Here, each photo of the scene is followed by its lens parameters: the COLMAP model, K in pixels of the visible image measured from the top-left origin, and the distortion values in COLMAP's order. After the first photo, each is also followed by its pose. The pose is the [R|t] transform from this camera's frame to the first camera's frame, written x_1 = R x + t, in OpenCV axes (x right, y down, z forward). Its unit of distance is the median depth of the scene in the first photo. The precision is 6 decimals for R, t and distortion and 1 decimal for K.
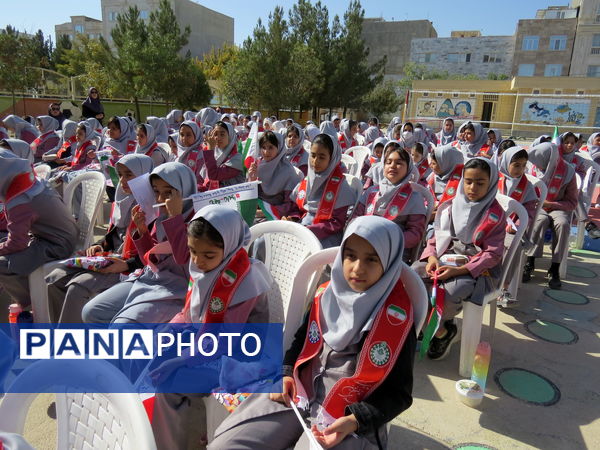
lens RADIAL K [[440.2, 0, 300.0], [0, 440.2, 225.0], [0, 0, 1]] dist [-0.005667, -0.002667]
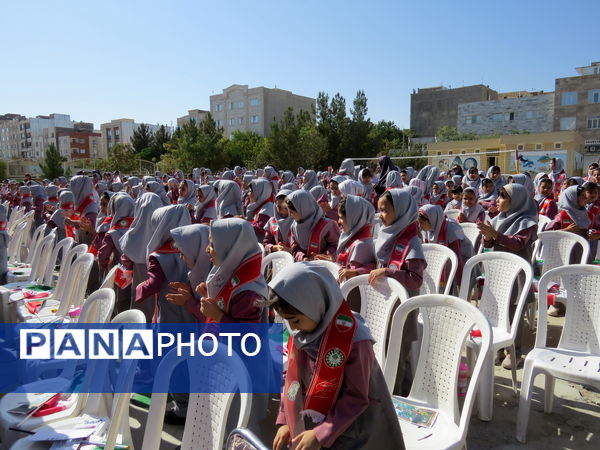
lens RADIAL K [[440.2, 0, 300.0], [0, 440.2, 225.0], [0, 0, 1]] dist [-0.005667, -0.002667]
pose [[0.968882, -0.030941, -0.245582, 0.208846], [-0.003615, 0.990282, -0.139028, 0.061323], [0.247497, 0.135590, 0.959354, -0.214549]]
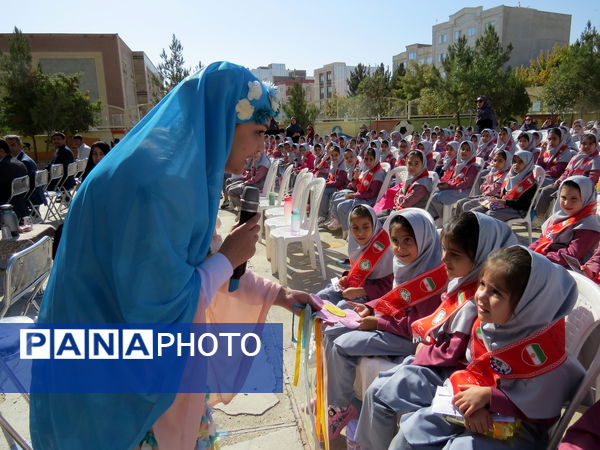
lens RADIAL K [[440.2, 0, 300.0], [0, 440.2, 225.0], [0, 0, 1]] dist [-0.005667, -0.002667]
pose [[0.774336, 0.064120, -0.629518, 0.032143], [-0.081569, 0.996667, 0.001182, 0.023249], [0.627495, 0.050434, 0.776985, -0.090018]]
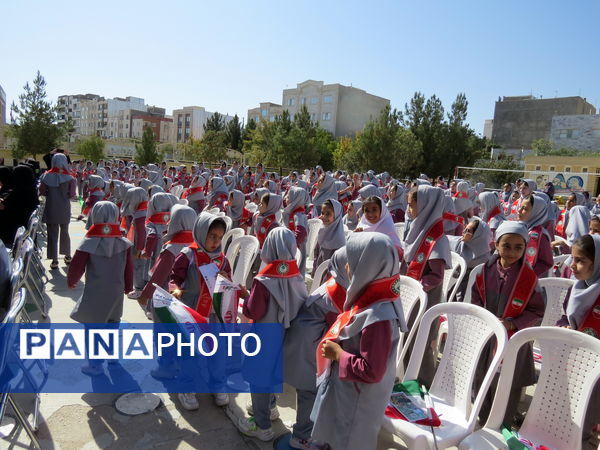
lens RADIAL K [[440.2, 0, 300.0], [0, 440.2, 225.0], [0, 0, 1]] dist [-0.005667, -0.002667]
pose [[0.933620, 0.066416, -0.352056, 0.128472], [-0.118398, 0.984652, -0.128225, 0.050247], [0.338136, 0.161396, 0.927154, -0.190453]]
